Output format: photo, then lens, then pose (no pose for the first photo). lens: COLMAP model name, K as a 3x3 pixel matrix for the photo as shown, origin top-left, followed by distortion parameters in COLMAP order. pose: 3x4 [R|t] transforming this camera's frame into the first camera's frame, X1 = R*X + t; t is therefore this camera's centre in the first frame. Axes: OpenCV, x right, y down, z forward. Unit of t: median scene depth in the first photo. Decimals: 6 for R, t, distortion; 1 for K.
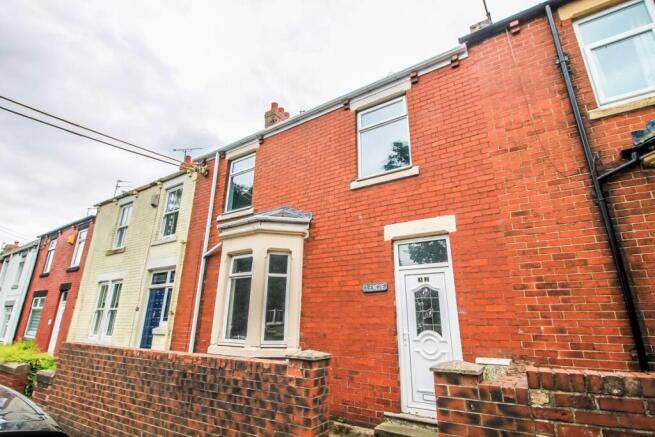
lens RADIAL K [[326.0, 0, 327.5], [0, 326.0, 210.8], [0, 0, 1]] dist [-0.005168, -0.001279]
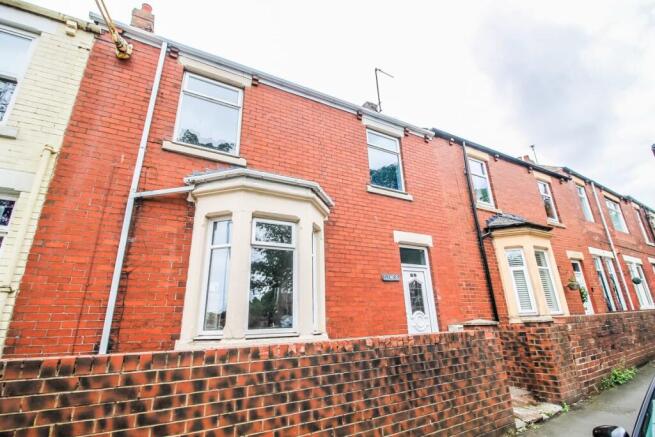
lens RADIAL K [[308.8, 0, 330.9], [0, 308.8, 212.0], [0, 0, 1]] dist [-0.008883, -0.000064]
pose [[0.448710, 0.275345, 0.850202, -1.199012], [-0.254079, 0.951399, -0.174024, 0.304721], [-0.856798, -0.137933, 0.496862, 0.757142]]
